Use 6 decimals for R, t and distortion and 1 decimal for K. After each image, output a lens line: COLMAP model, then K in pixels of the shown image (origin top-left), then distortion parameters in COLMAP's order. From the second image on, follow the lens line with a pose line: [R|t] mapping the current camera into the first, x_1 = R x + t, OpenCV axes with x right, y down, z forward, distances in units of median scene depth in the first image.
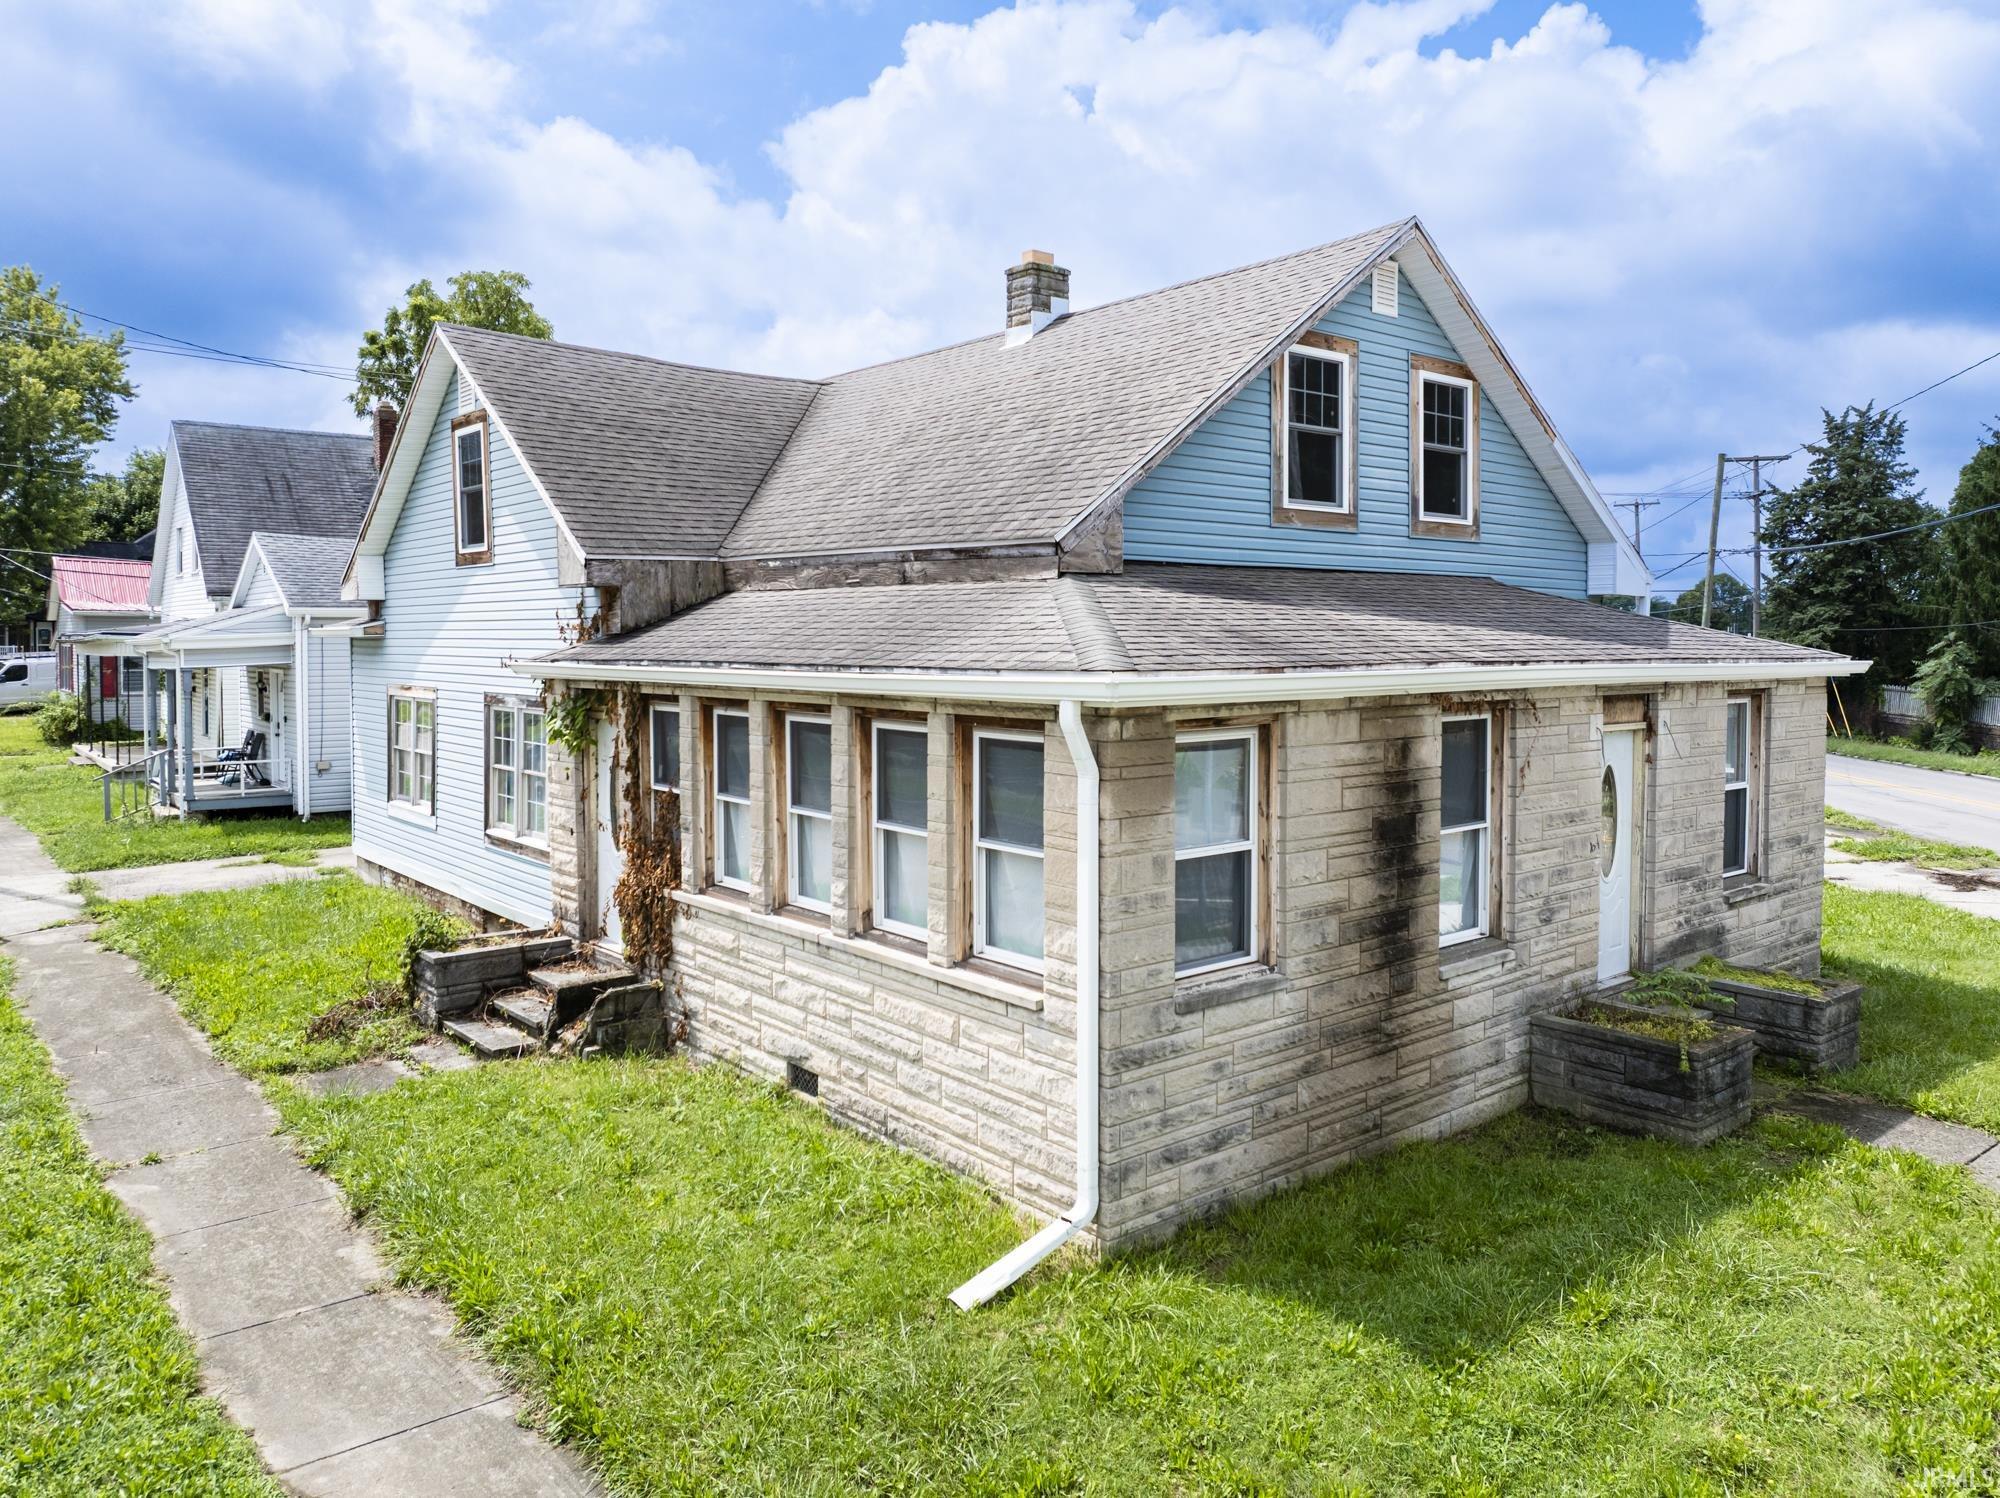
lens RADIAL K [[1423.9, 0, 1000.0], [0, 1423.9, 749.0], [0, 0, 1]] dist [-0.033990, -0.000337]
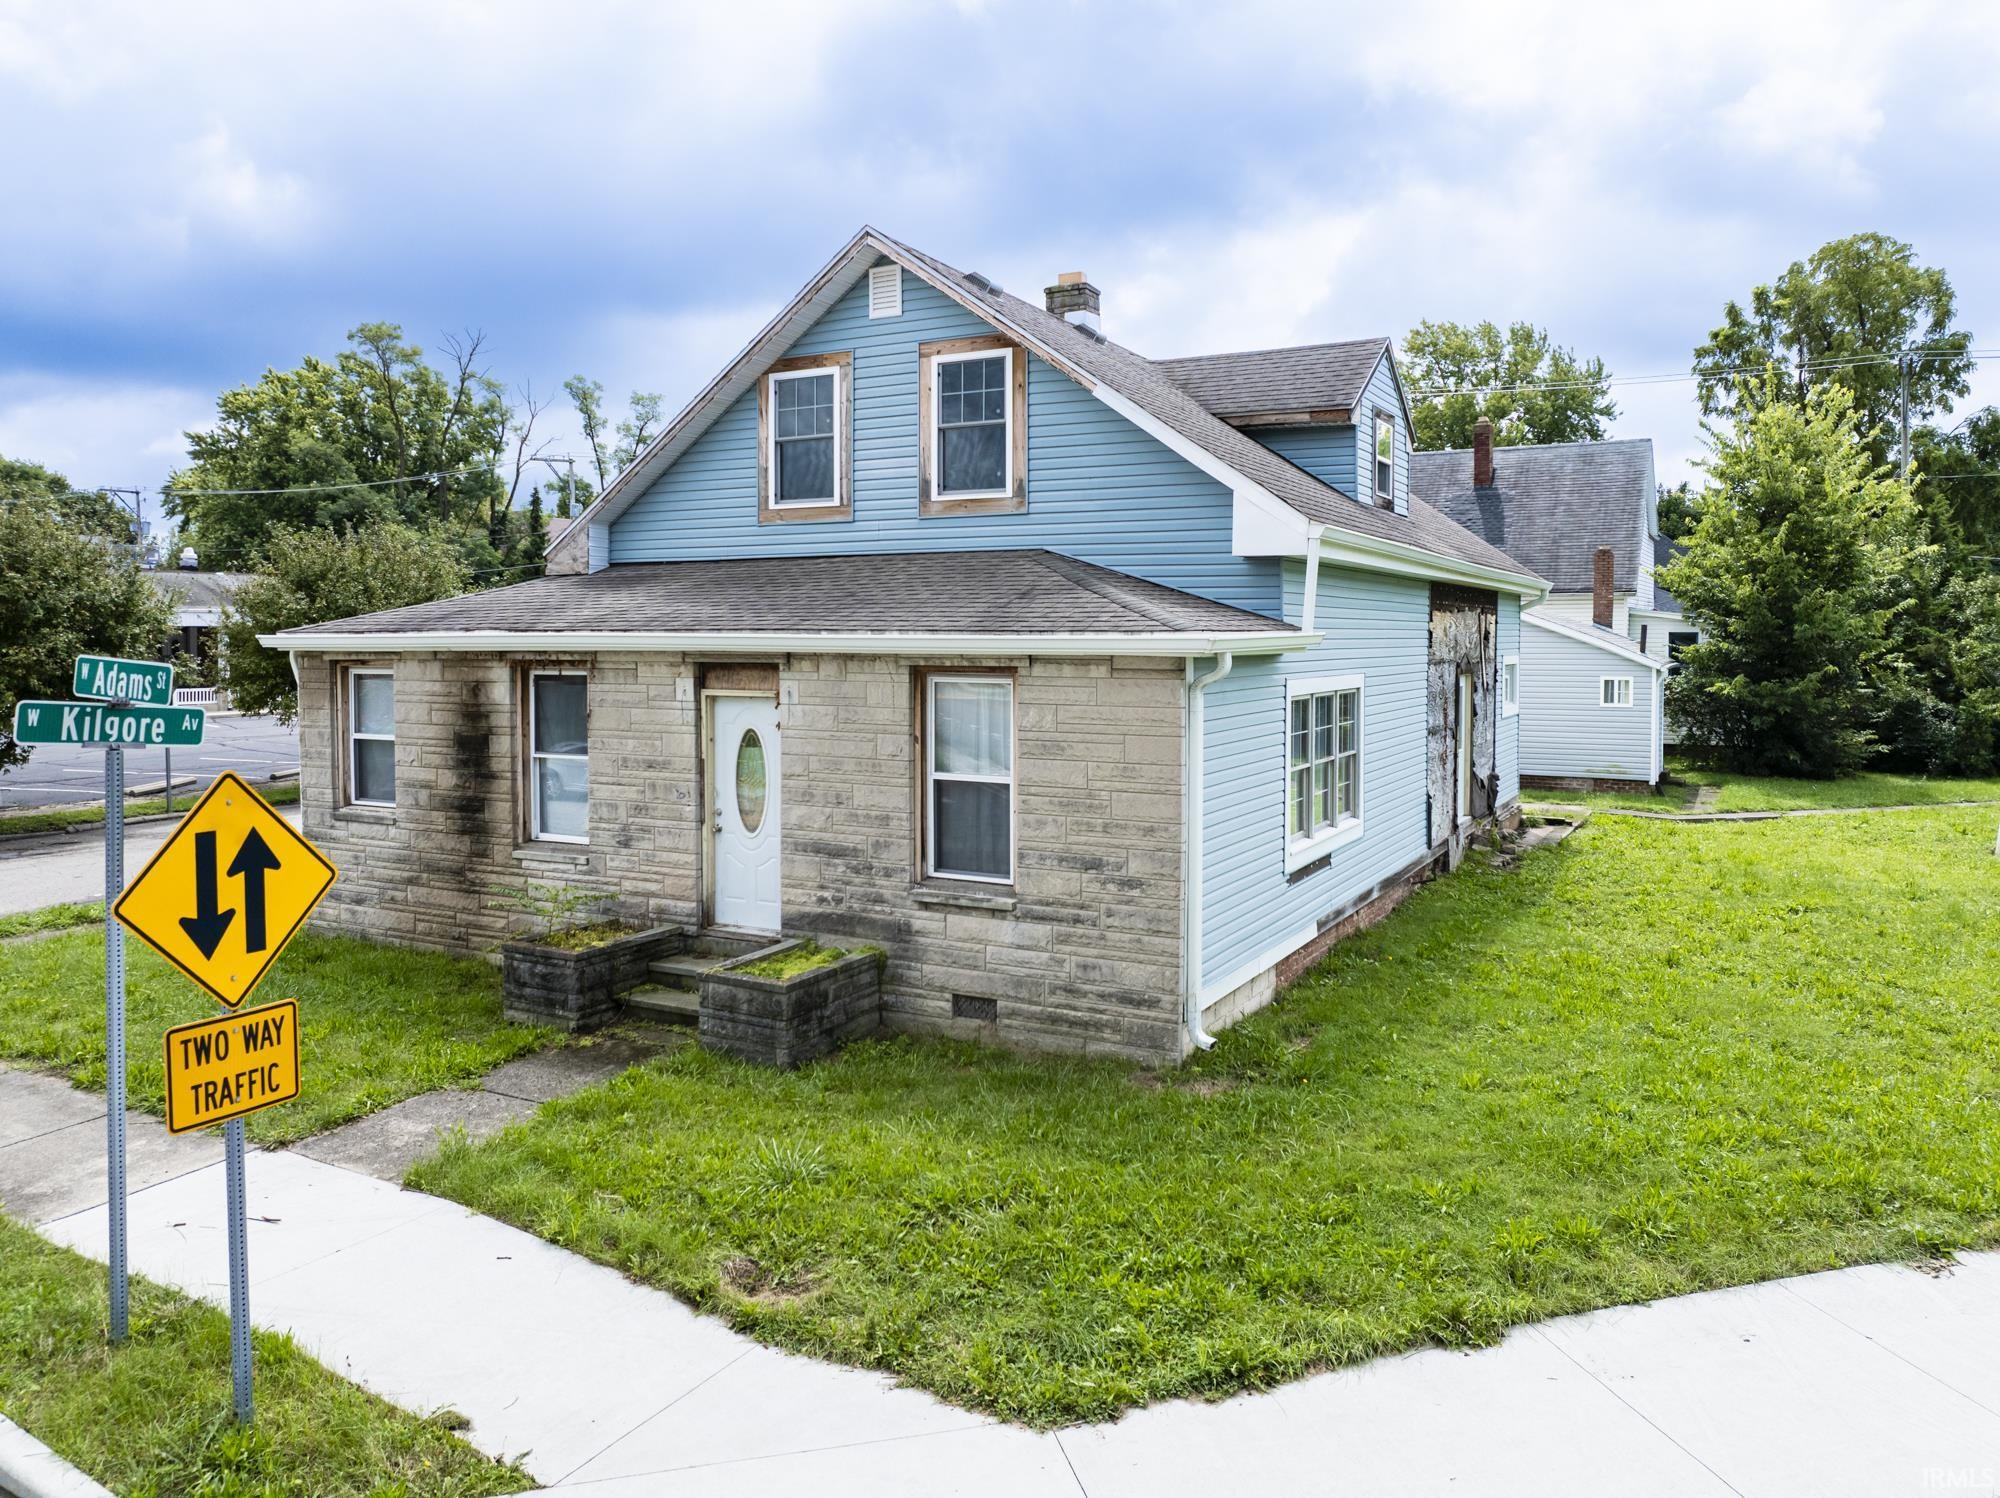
lens RADIAL K [[1424.6, 0, 1000.0], [0, 1424.6, 749.0], [0, 0, 1]] dist [-0.003157, -0.001332]
pose [[0.372844, 0.072495, -0.925058, 1.454040], [-0.072351, 0.996179, 0.048908, -0.038724], [0.925069, 0.048694, 0.376665, 0.742377]]
